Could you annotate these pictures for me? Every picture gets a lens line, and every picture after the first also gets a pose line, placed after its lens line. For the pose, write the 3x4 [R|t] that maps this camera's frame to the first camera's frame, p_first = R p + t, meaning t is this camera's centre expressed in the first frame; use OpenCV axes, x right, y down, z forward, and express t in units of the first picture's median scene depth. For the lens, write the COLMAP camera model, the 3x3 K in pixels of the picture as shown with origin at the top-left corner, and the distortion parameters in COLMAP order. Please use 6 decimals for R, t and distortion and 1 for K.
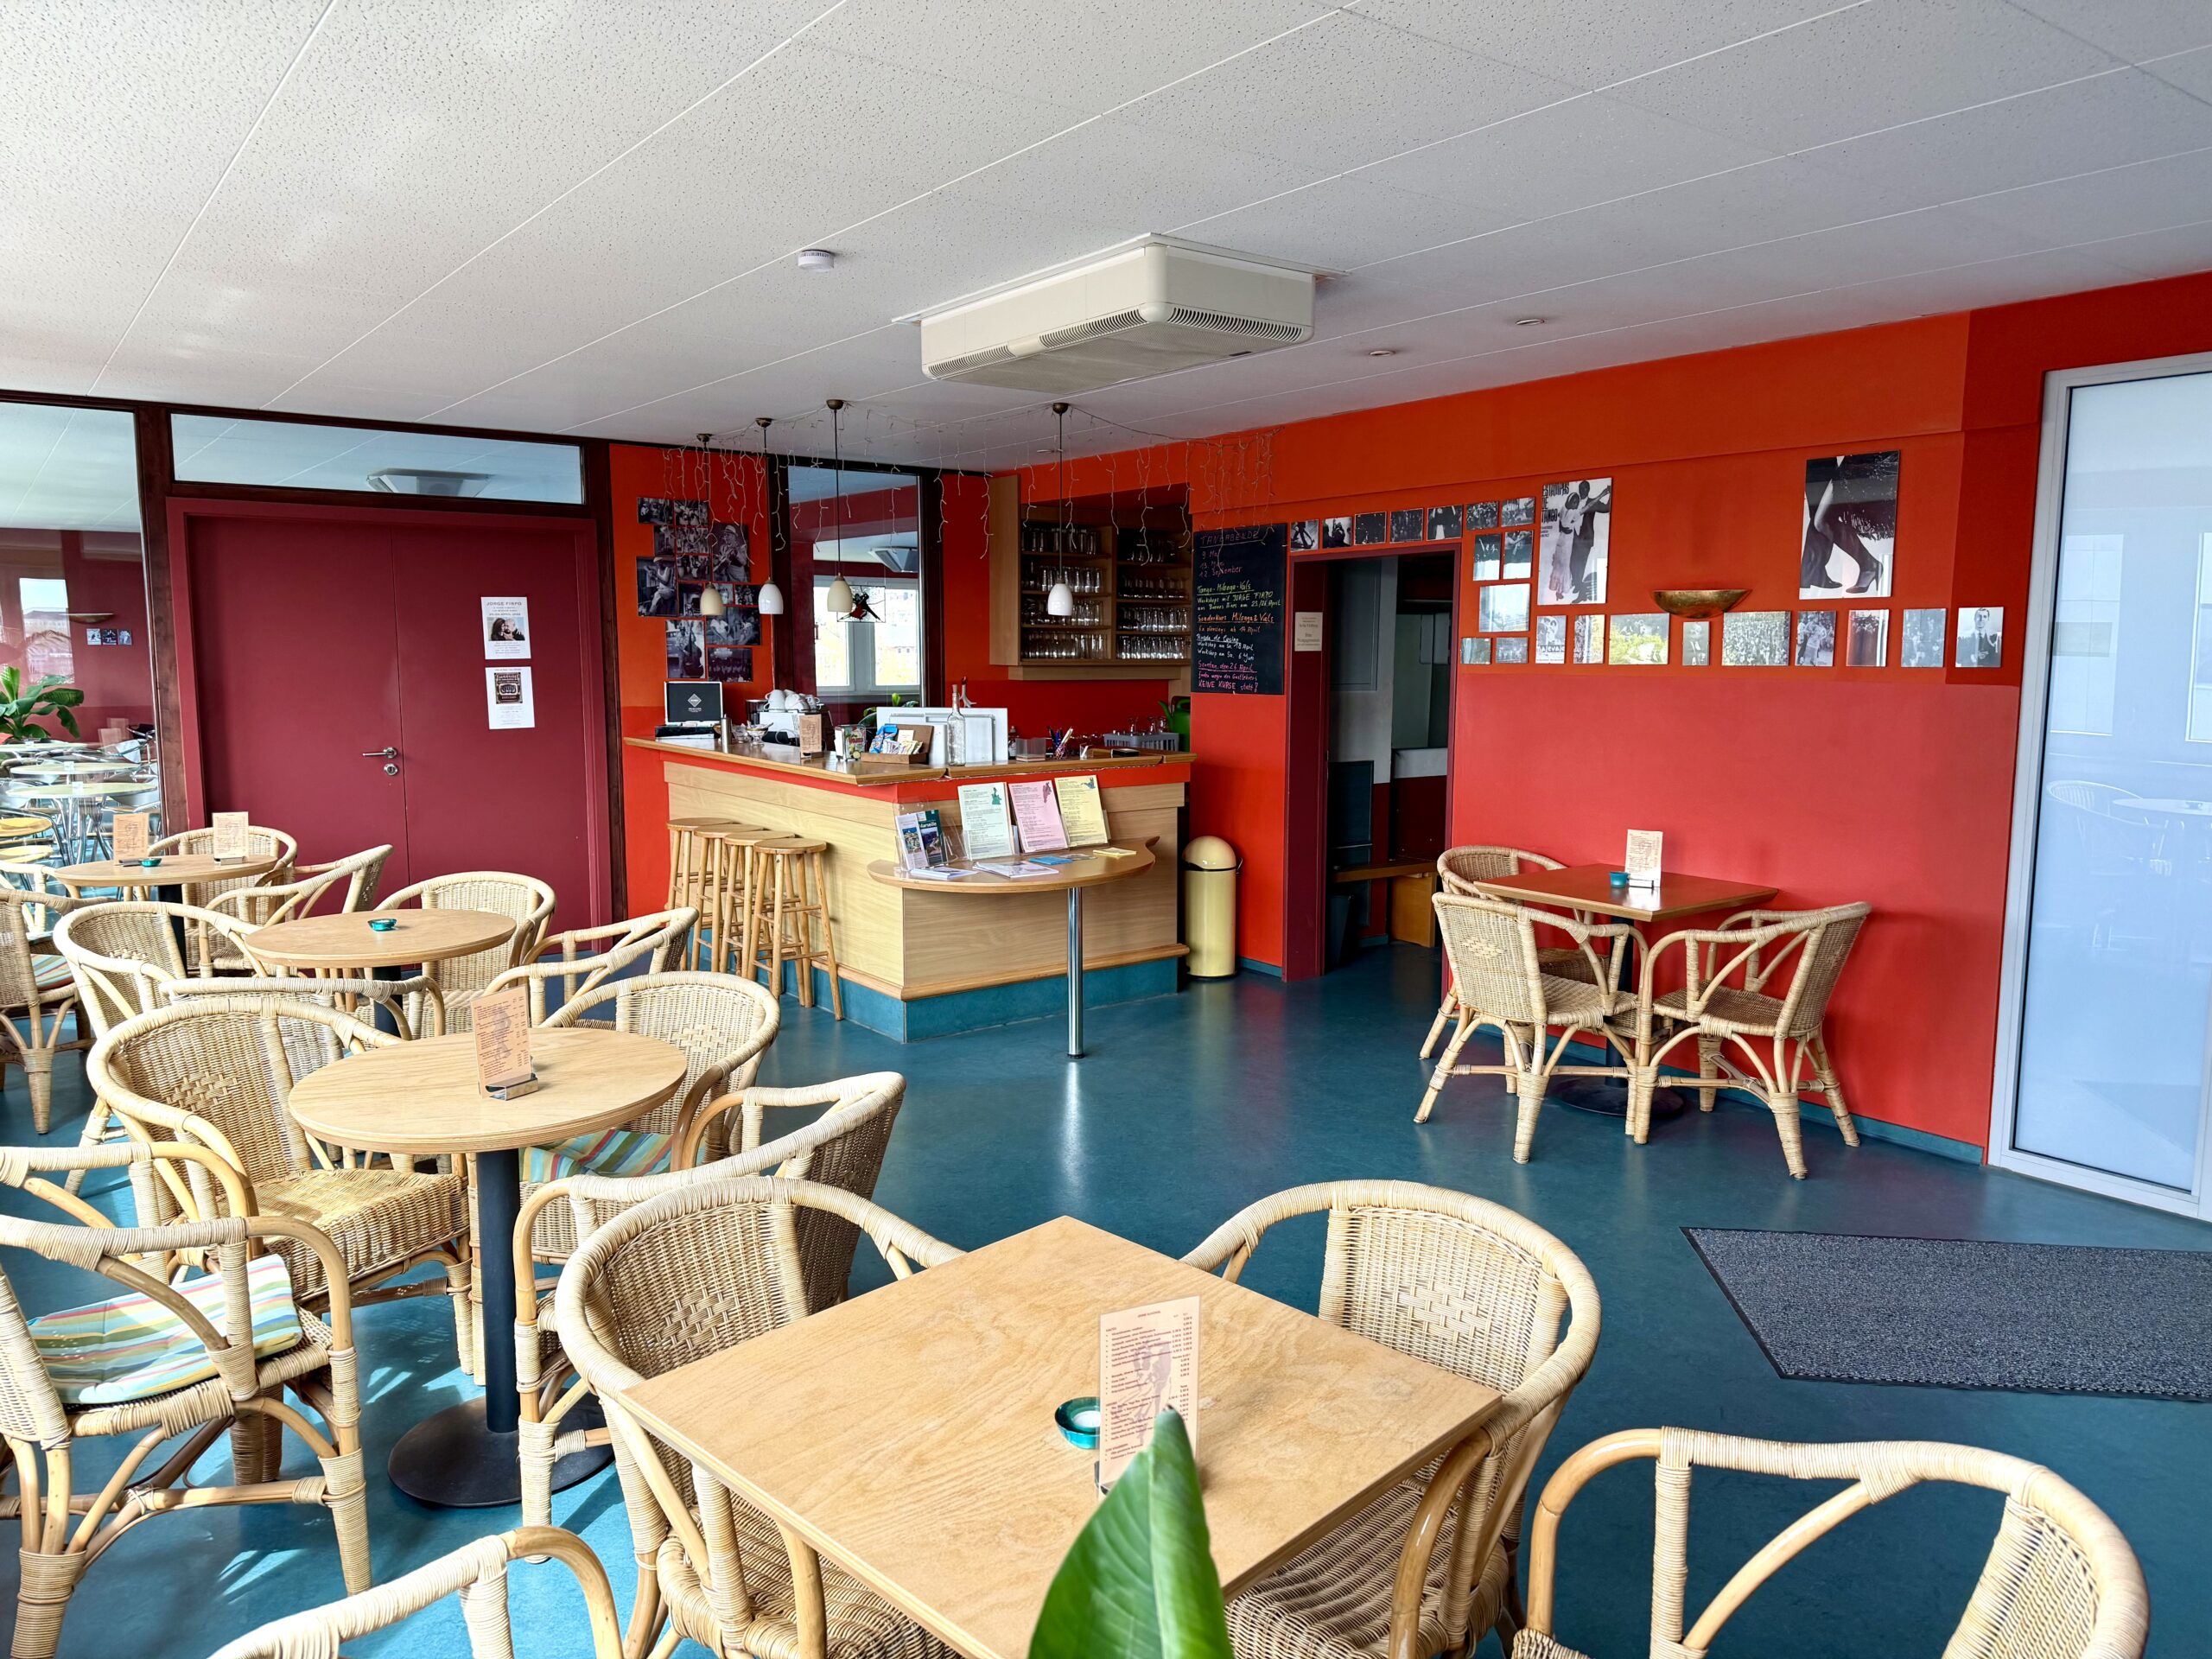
lens RADIAL K [[1556.2, 0, 1105.1], [0, 1556.2, 843.0], [0, 0, 1]] dist [0.081492, -0.103032]
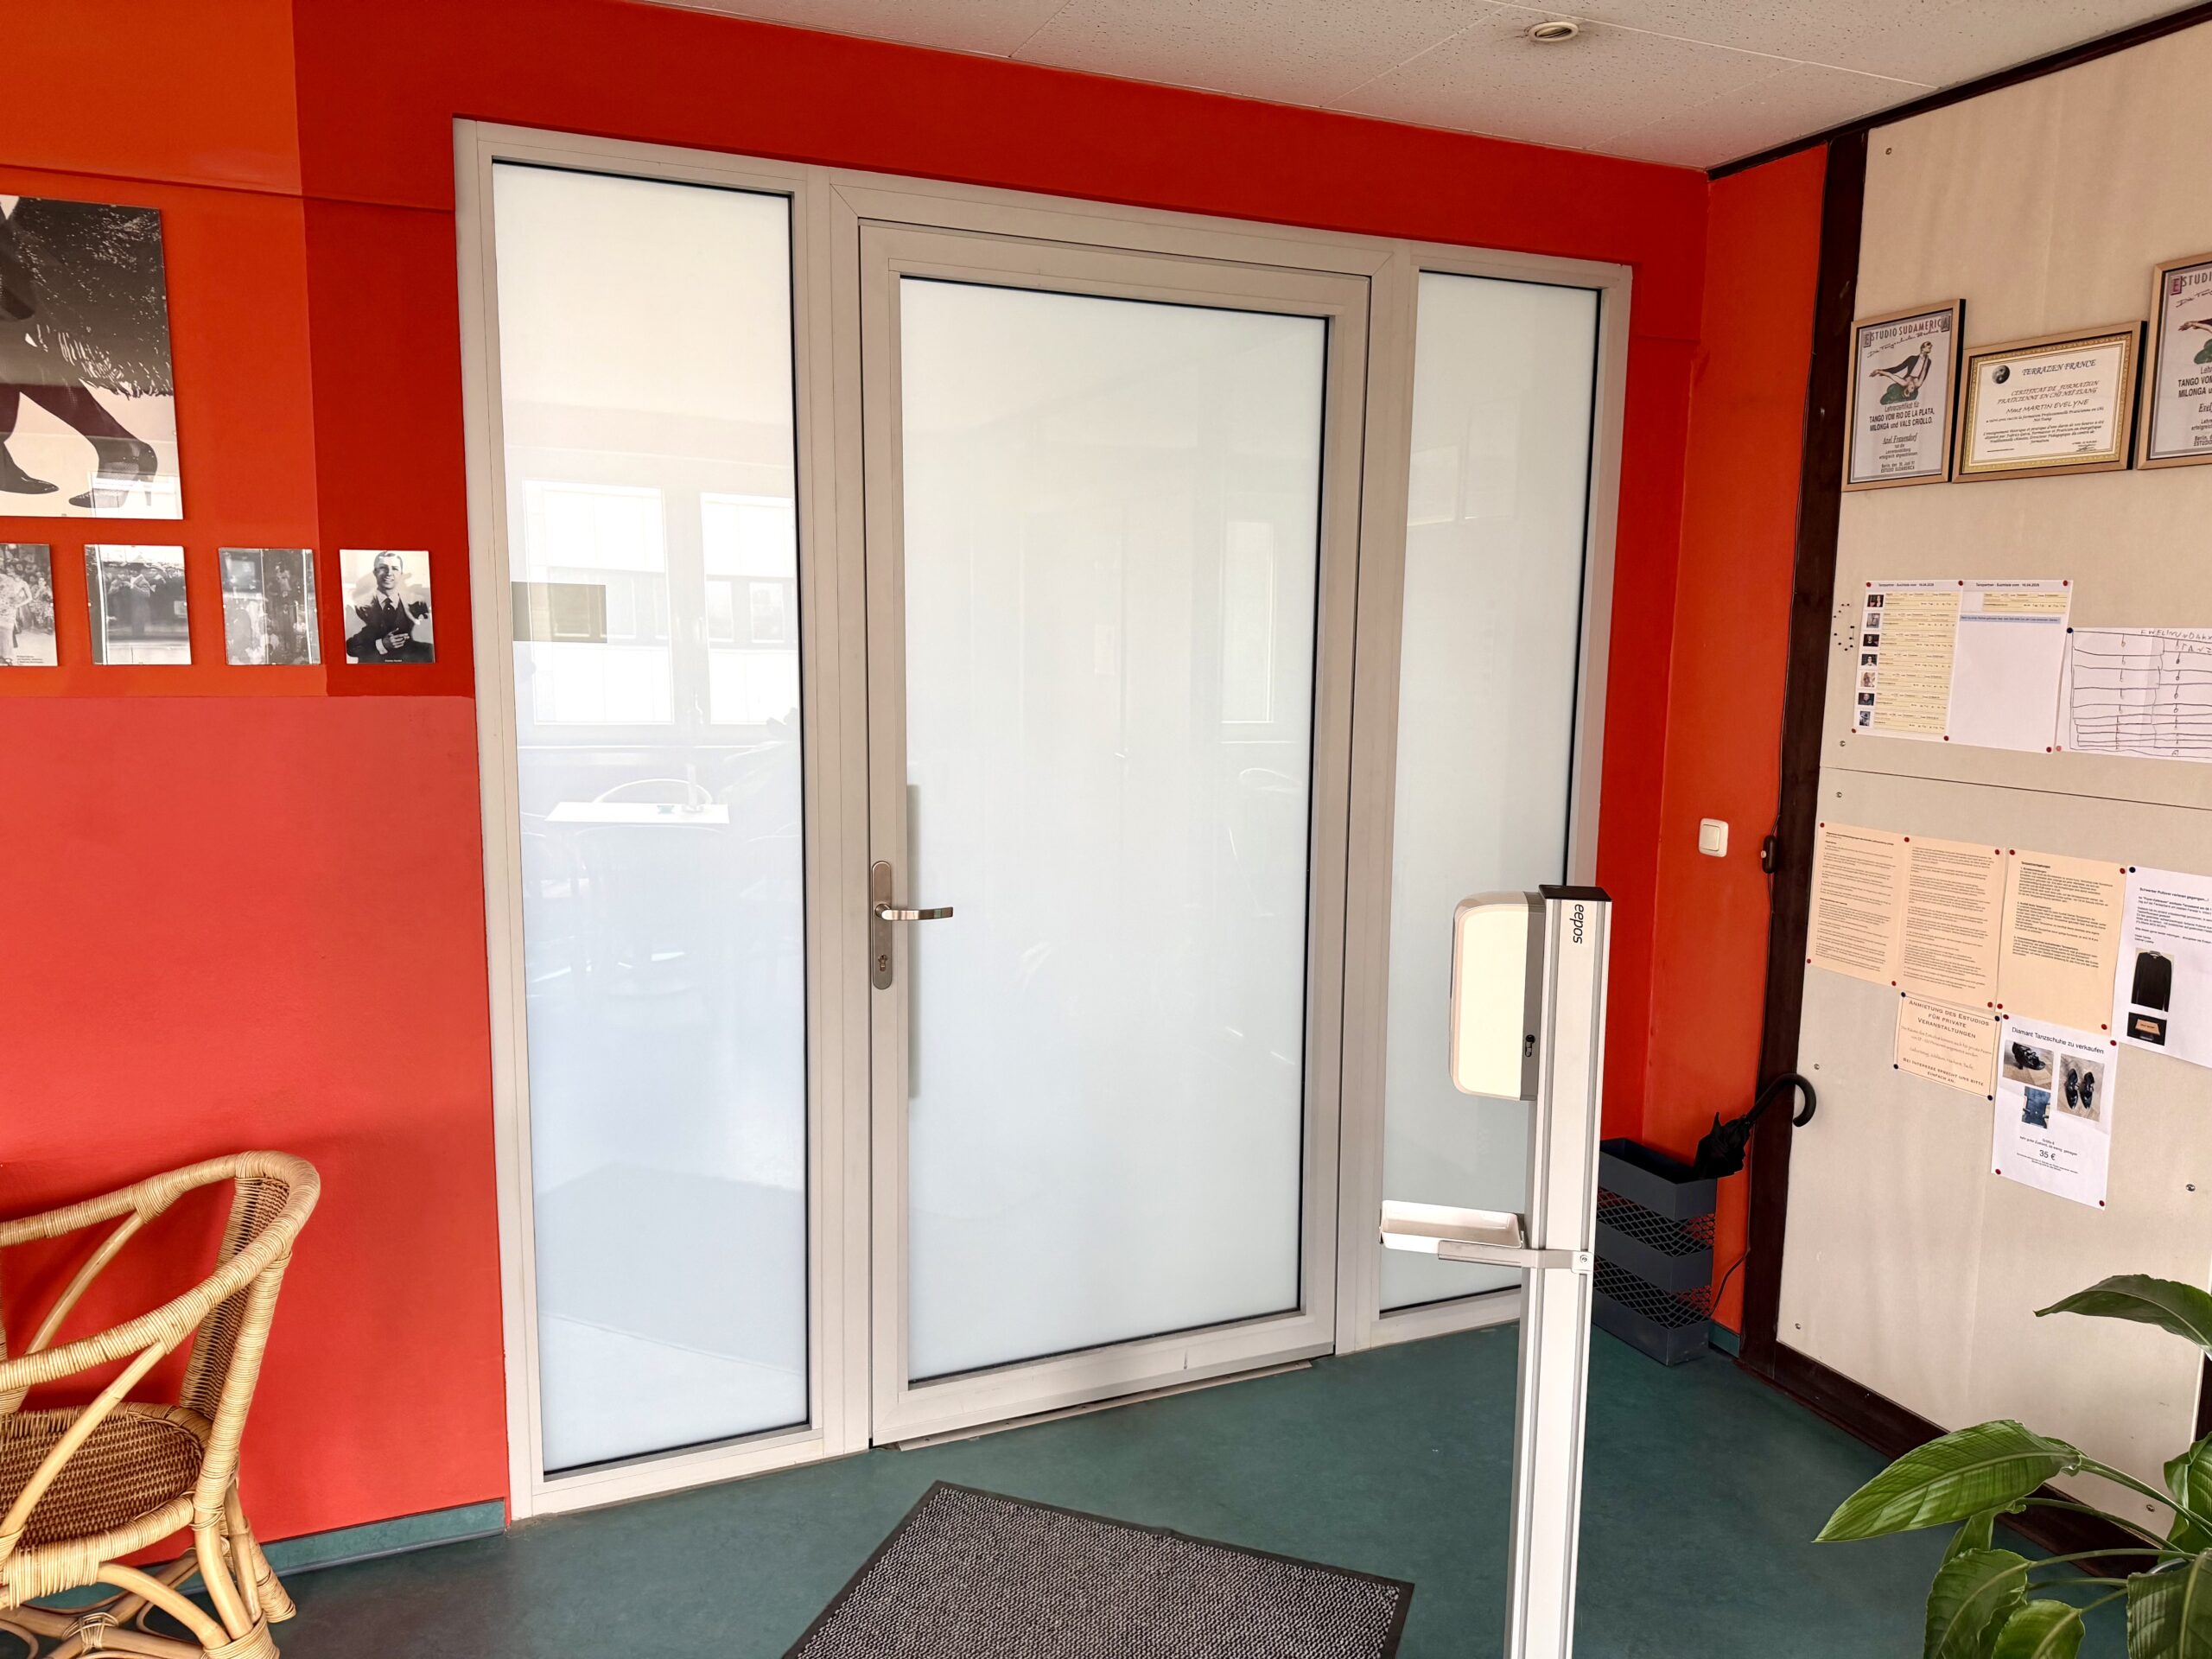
lens RADIAL K [[1556.2, 0, 1123.5], [0, 1556.2, 832.2], [0, 0, 1]] dist [0.081492, -0.103032]
pose [[0.225943, -0.127732, 0.965730, 0.085863], [0.117096, 0.987739, 0.103248, -0.078695], [-0.967077, 0.089755, 0.238130, 0.623047]]
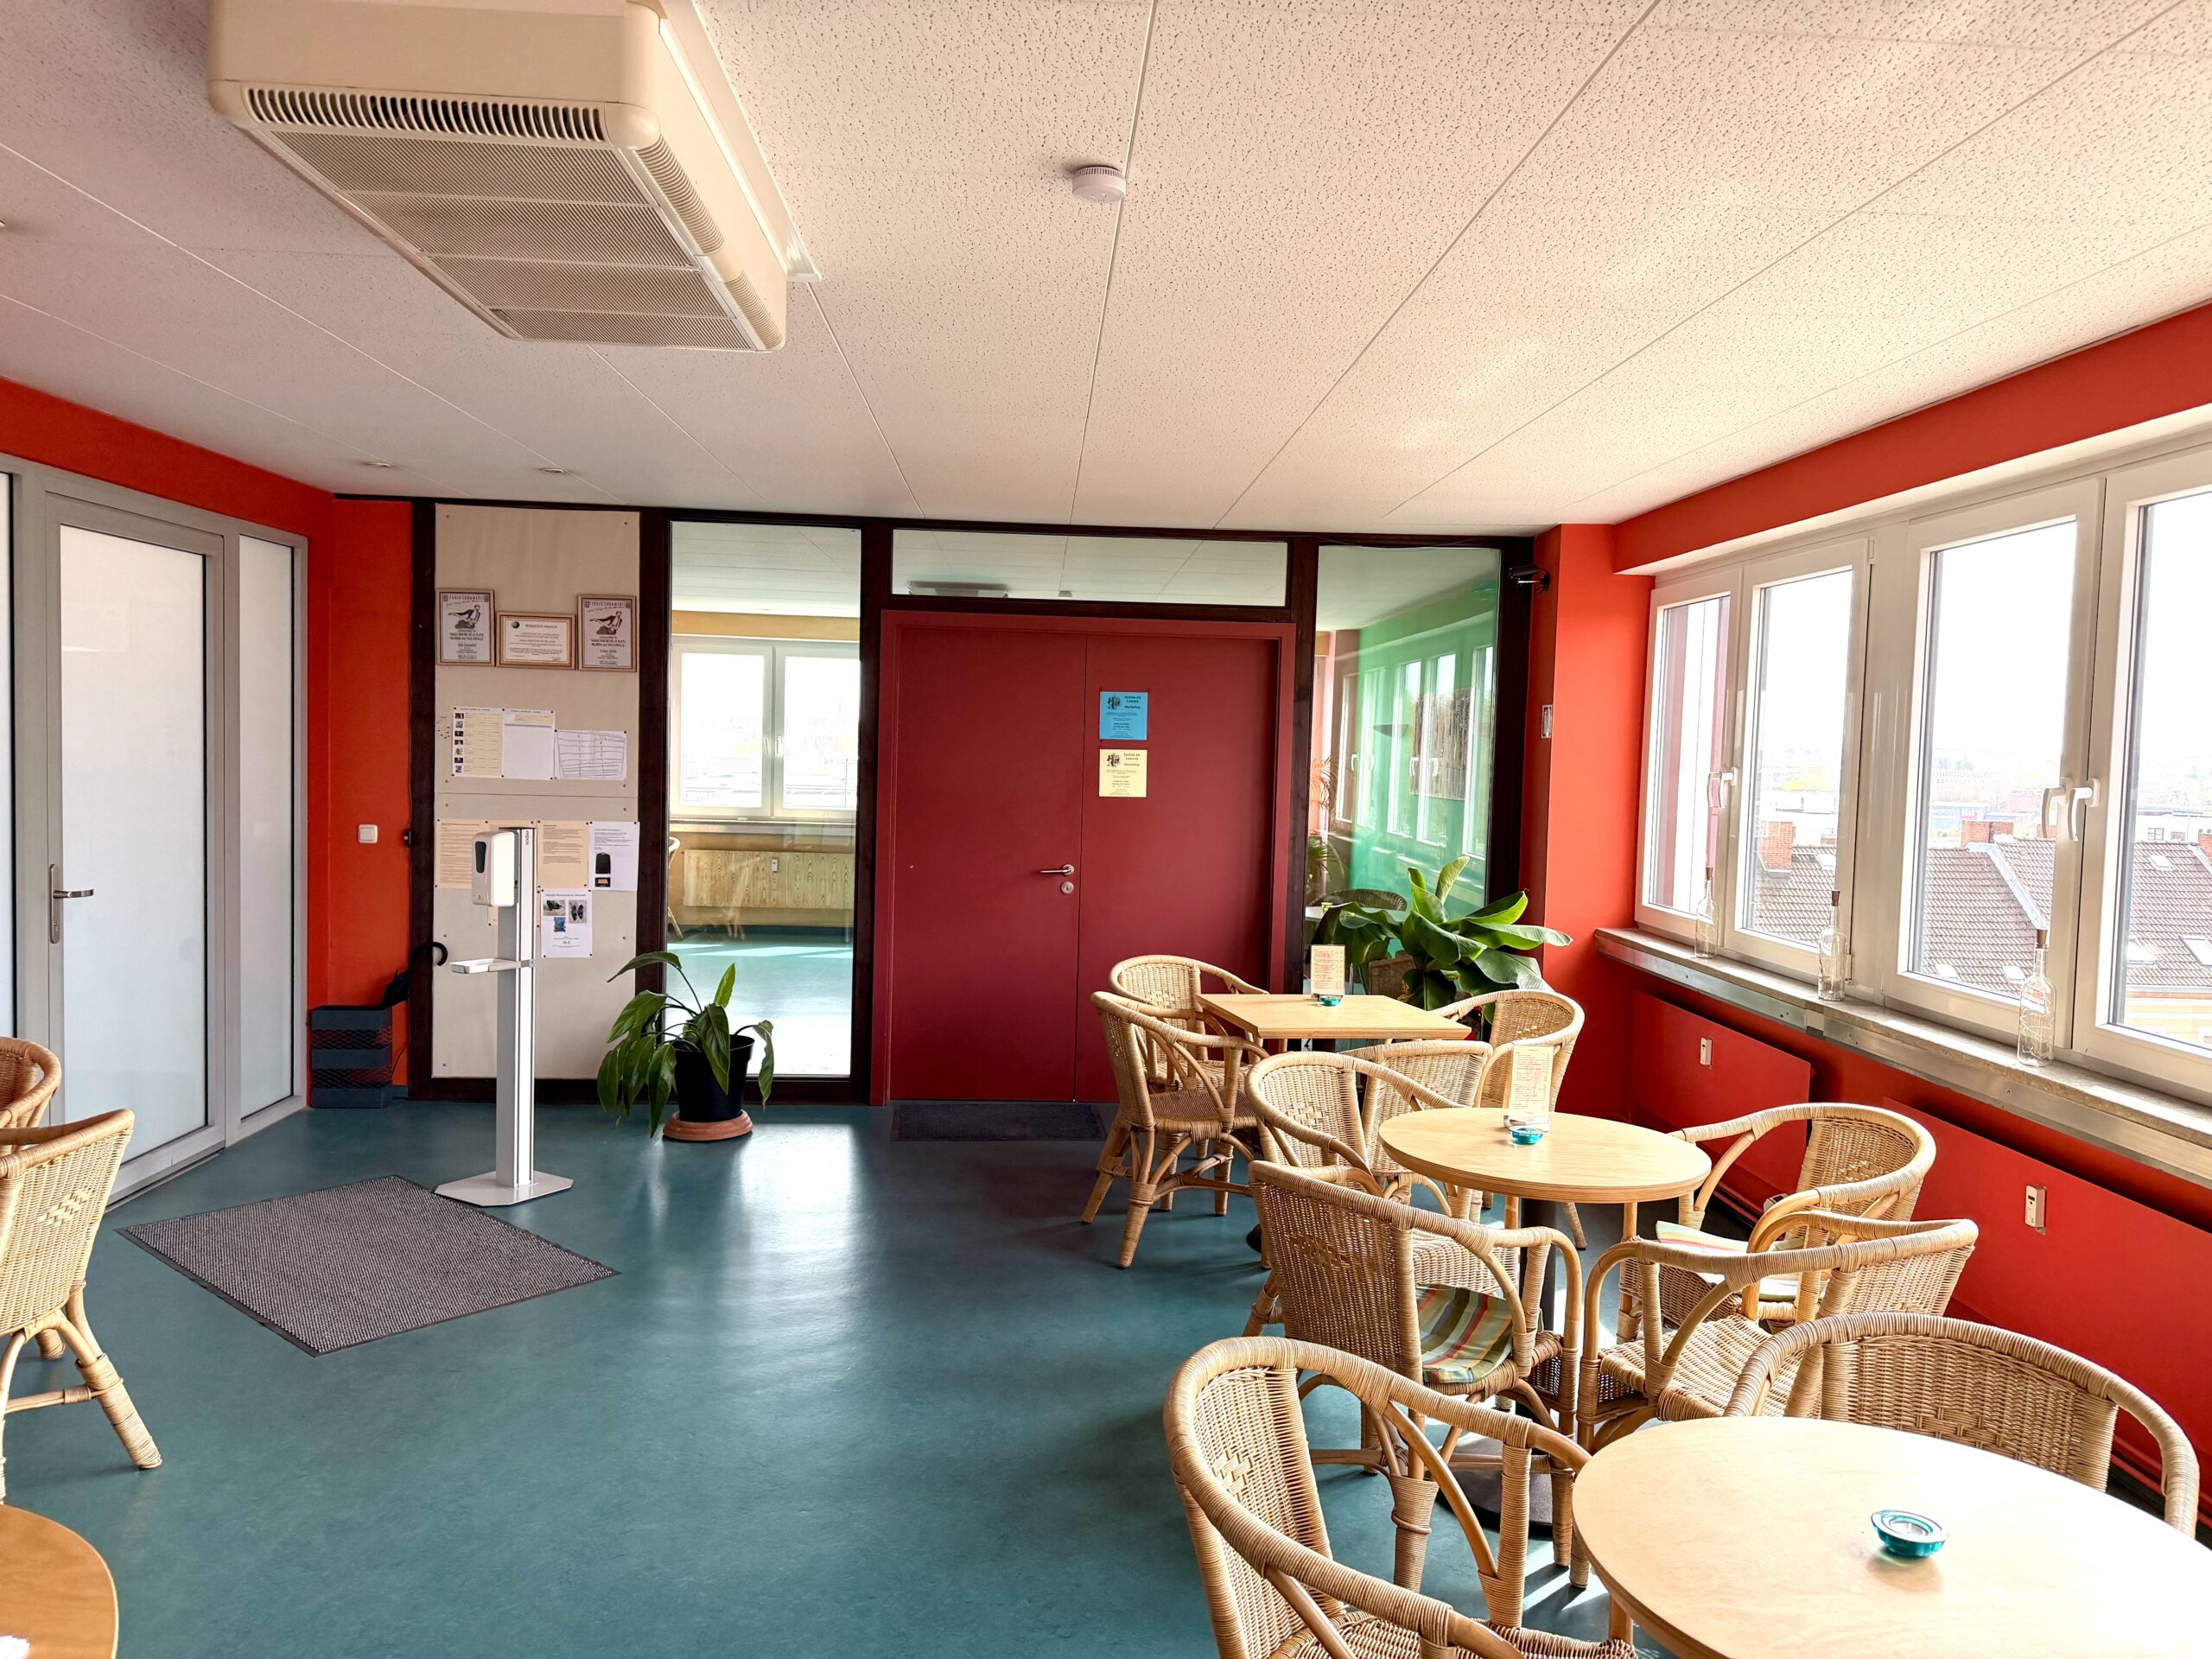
lens RADIAL K [[1556.2, 0, 1108.6], [0, 1556.2, 828.7], [0, 0, 1]] dist [0.081492, -0.103032]
pose [[-0.831624, -0.051329, 0.552962, -0.483938], [0.048436, 0.985221, 0.164298, -0.173779], [-0.553223, 0.163417, -0.816847, 1.320750]]
